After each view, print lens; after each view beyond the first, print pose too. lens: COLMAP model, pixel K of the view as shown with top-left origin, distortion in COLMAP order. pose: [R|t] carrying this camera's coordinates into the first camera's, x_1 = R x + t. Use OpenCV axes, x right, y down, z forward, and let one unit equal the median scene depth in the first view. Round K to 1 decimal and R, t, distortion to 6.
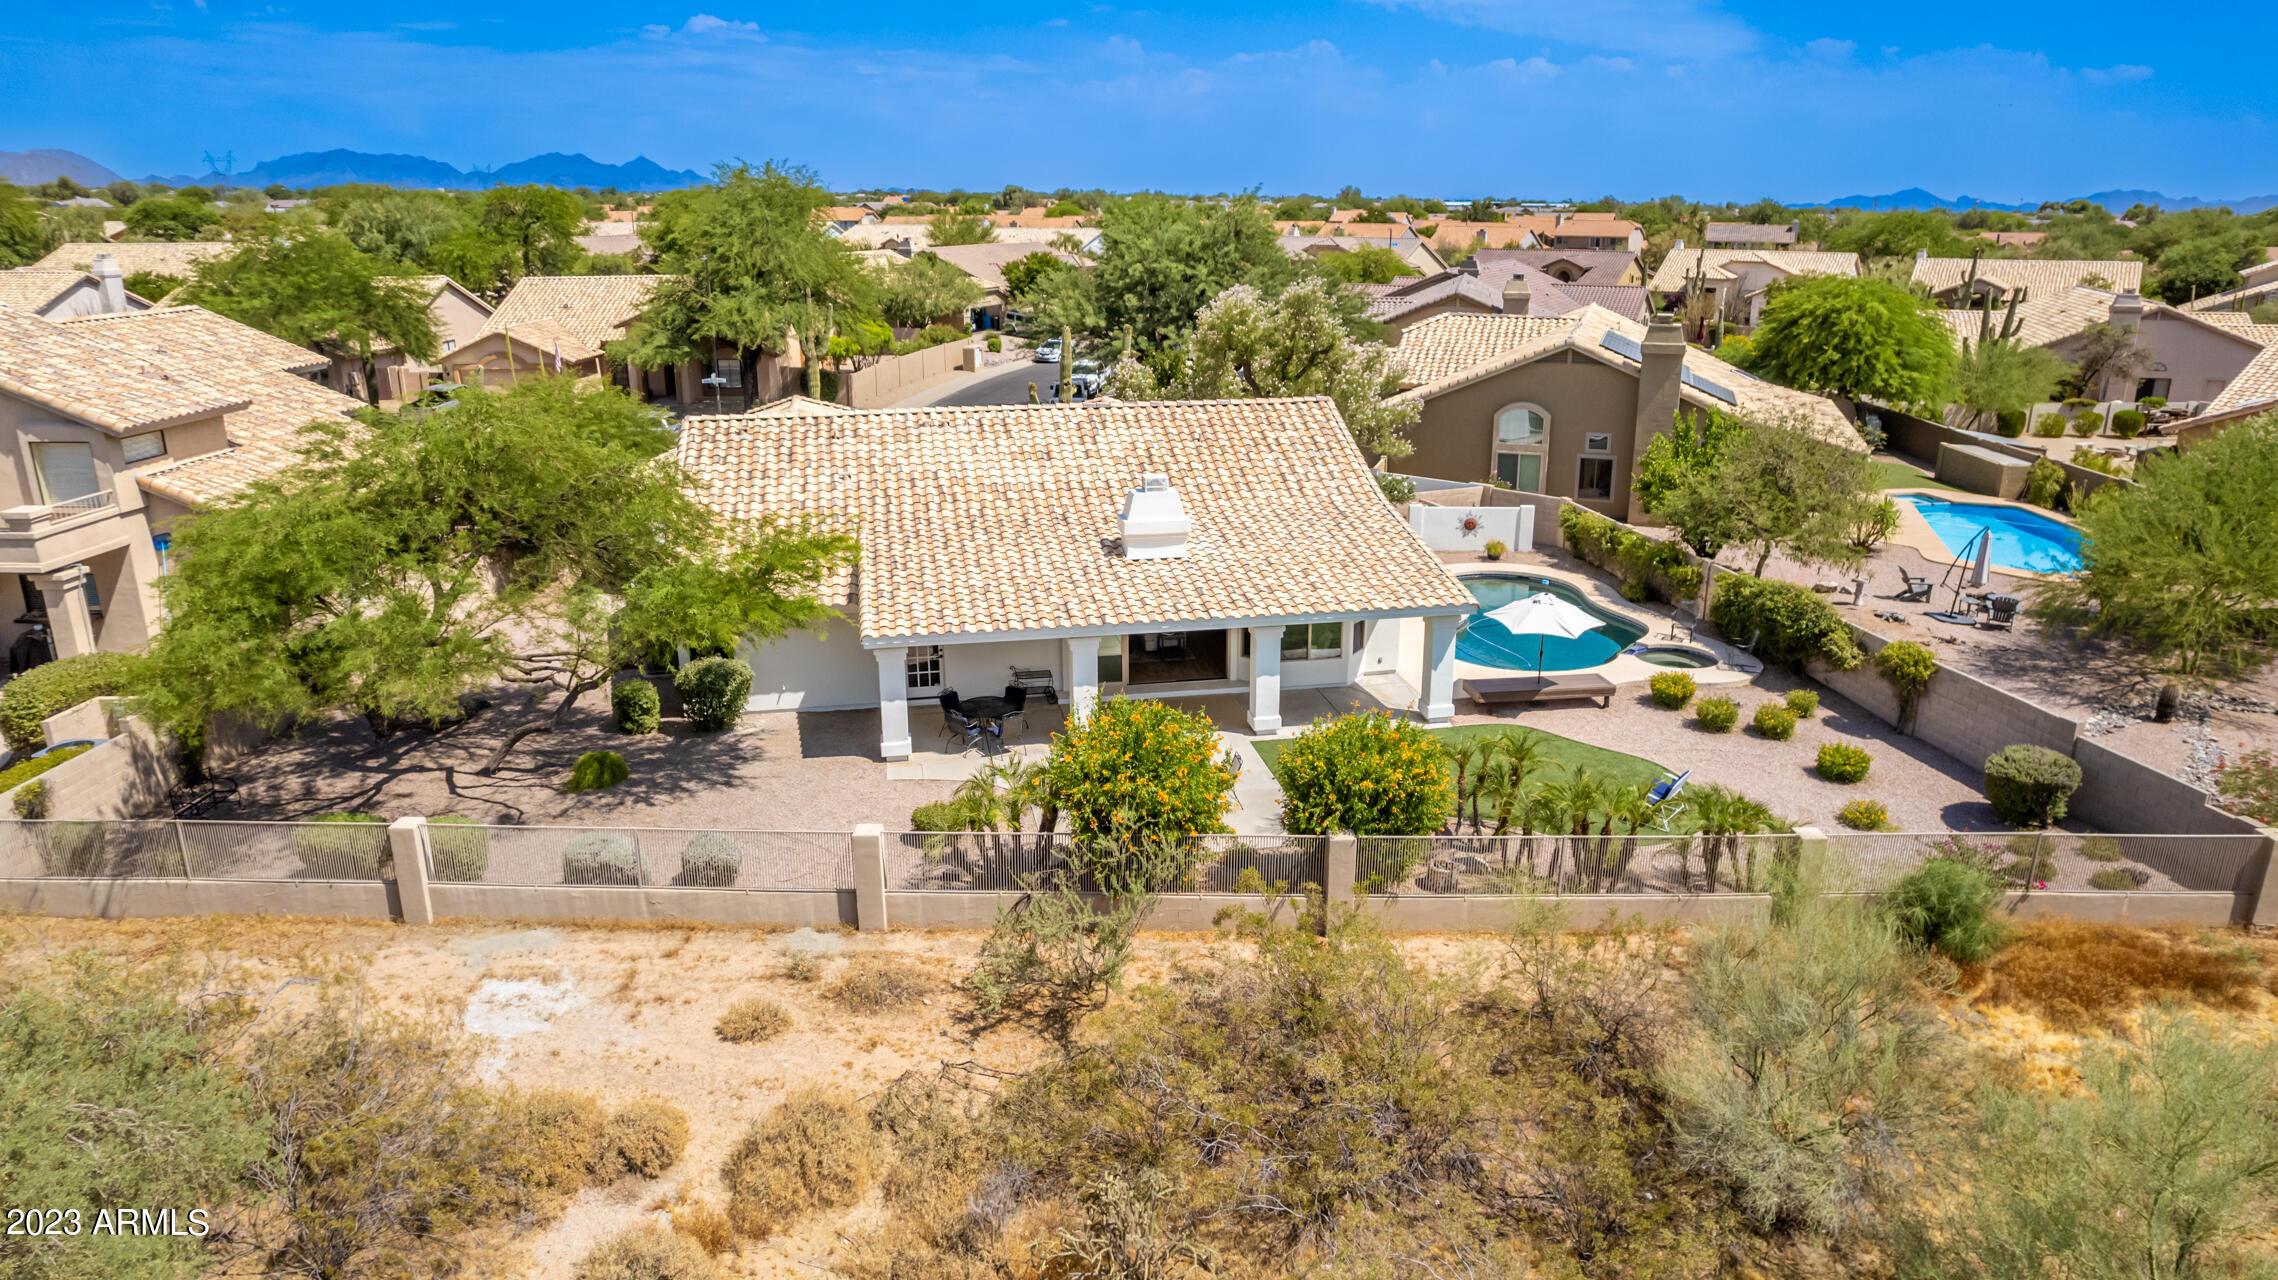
lens RADIAL K [[1464.9, 0, 1139.0], [0, 1464.9, 640.0], [0, 0, 1]] dist [-0.081191, 0.072694]
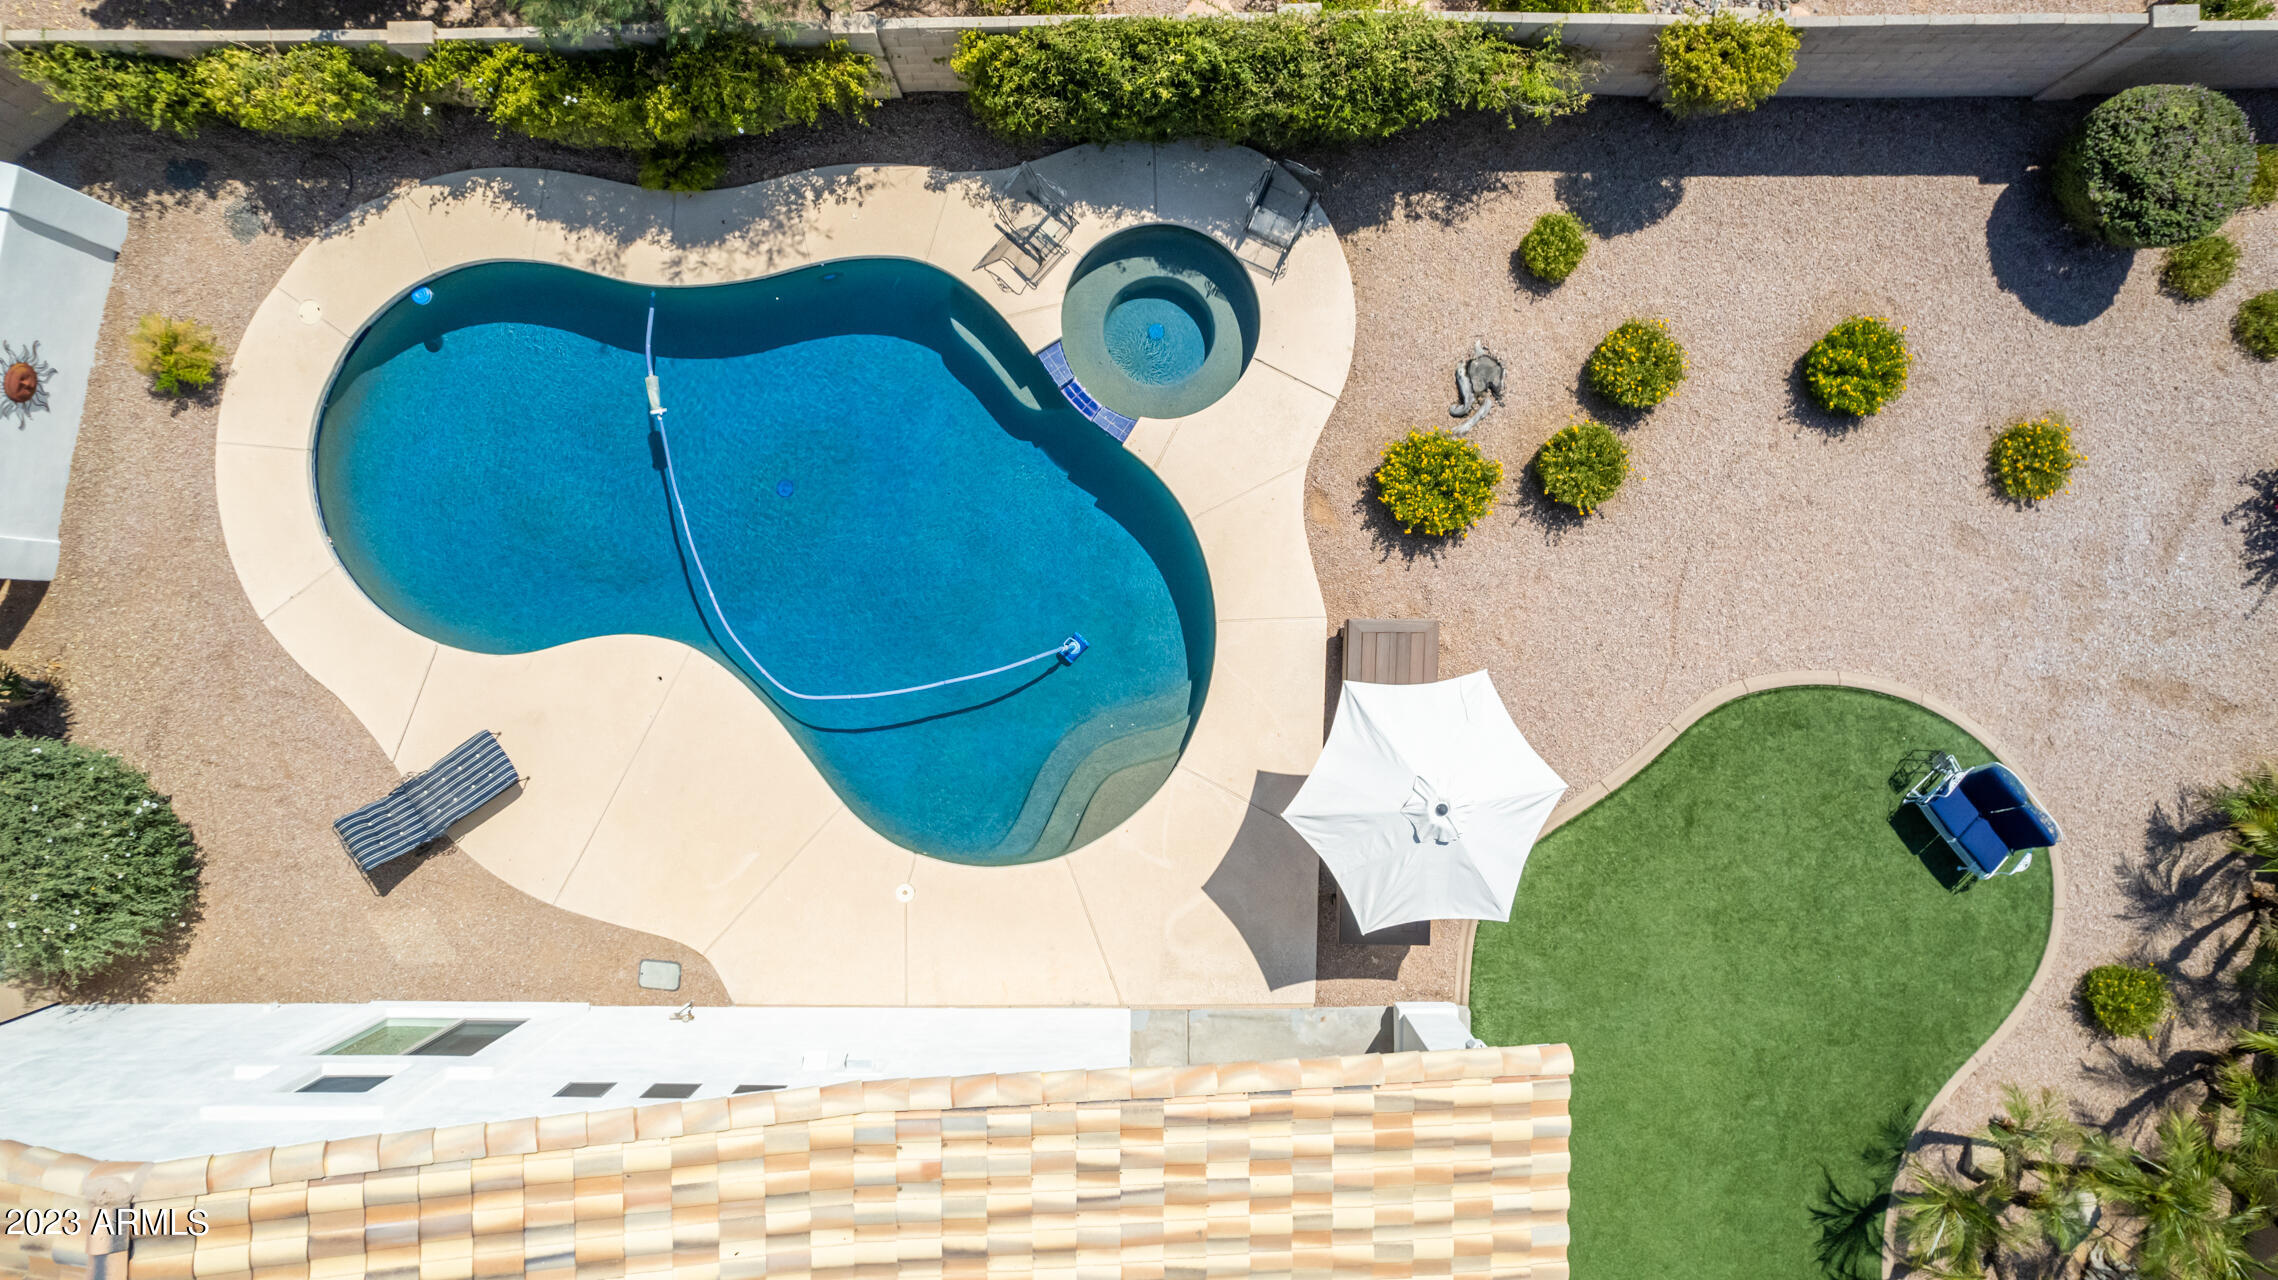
lens RADIAL K [[1464.9, 0, 1139.0], [0, 1464.9, 640.0], [0, 0, 1]] dist [-0.081191, 0.072694]
pose [[0.175912, -0.984388, 0.006014, 0.313211], [0.269300, 0.053999, 0.961541, -0.436734], [-0.946854, -0.167527, 0.274595, 0.994600]]
